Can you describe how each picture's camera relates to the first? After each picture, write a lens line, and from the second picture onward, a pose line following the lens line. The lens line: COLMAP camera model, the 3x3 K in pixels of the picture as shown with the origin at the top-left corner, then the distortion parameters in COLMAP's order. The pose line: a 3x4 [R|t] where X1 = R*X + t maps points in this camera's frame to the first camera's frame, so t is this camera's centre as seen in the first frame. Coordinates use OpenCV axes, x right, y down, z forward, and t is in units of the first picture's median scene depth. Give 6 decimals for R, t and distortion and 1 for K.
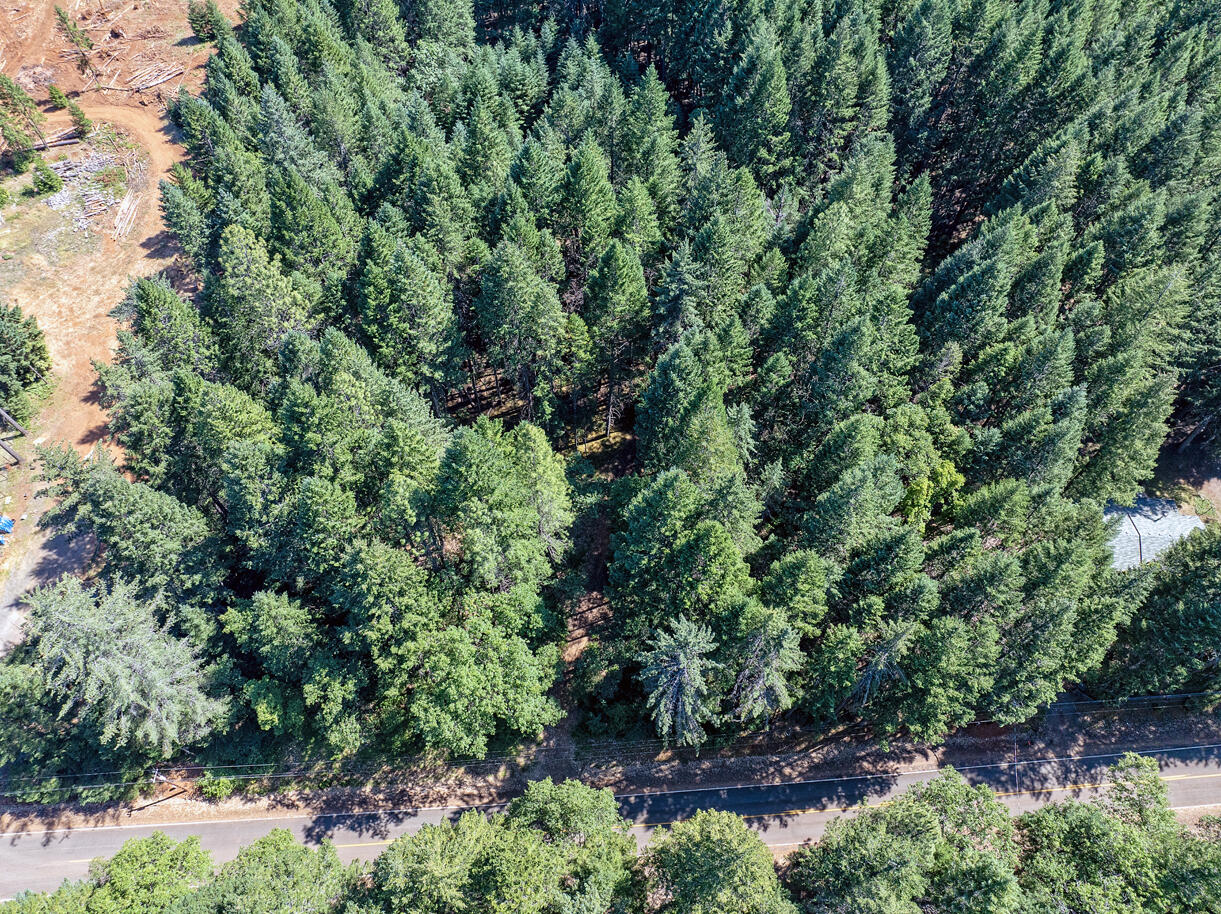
lens RADIAL K [[856.4, 0, 607.4], [0, 856.4, 460.4], [0, 0, 1]] dist [-0.051626, 0.024275]
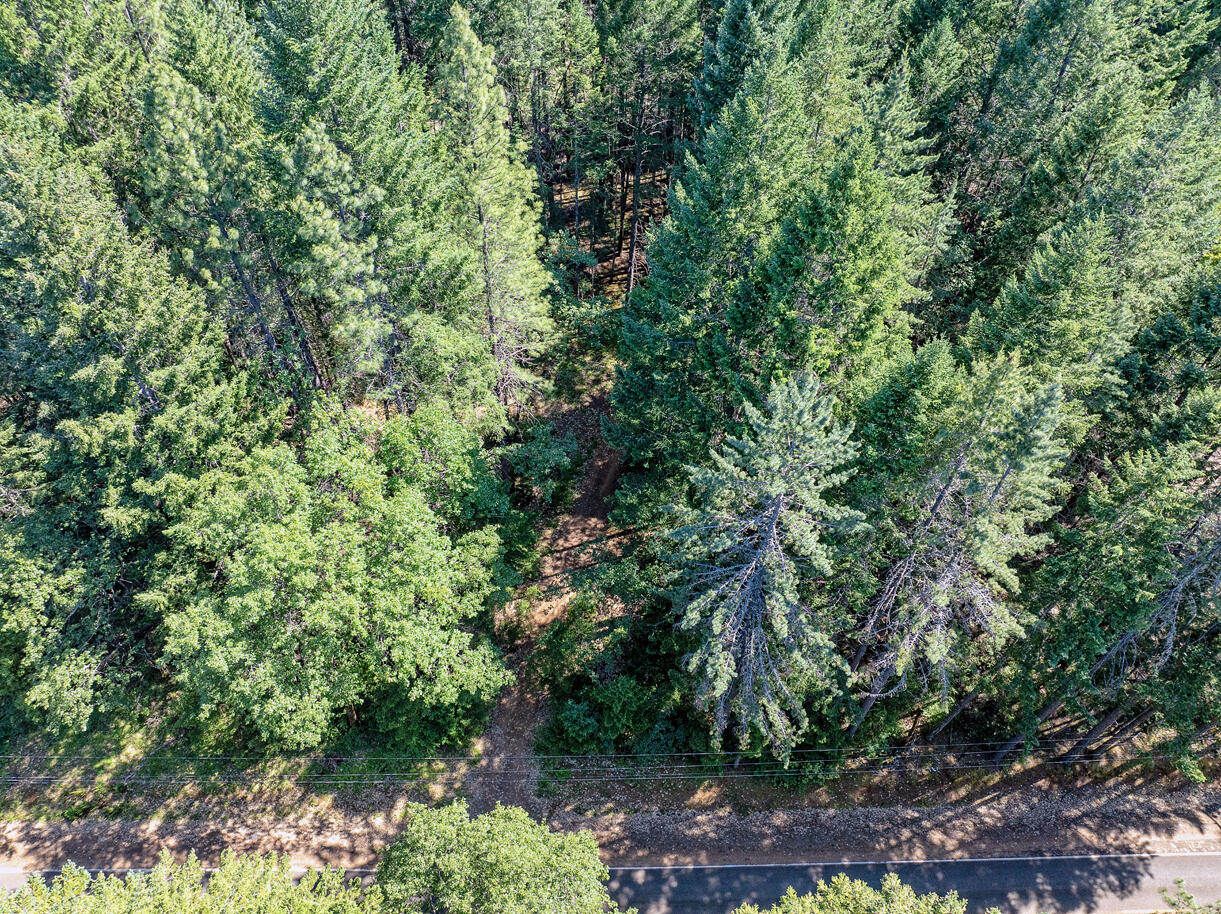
lens RADIAL K [[856.4, 0, 607.2], [0, 856.4, 457.3], [0, 0, 1]] dist [-0.051626, 0.024275]
pose [[0.998446, 0.041059, -0.037691, 0.017734], [-0.045327, 0.991689, -0.120406, 0.204962], [0.032434, 0.121928, 0.992009, 0.447311]]
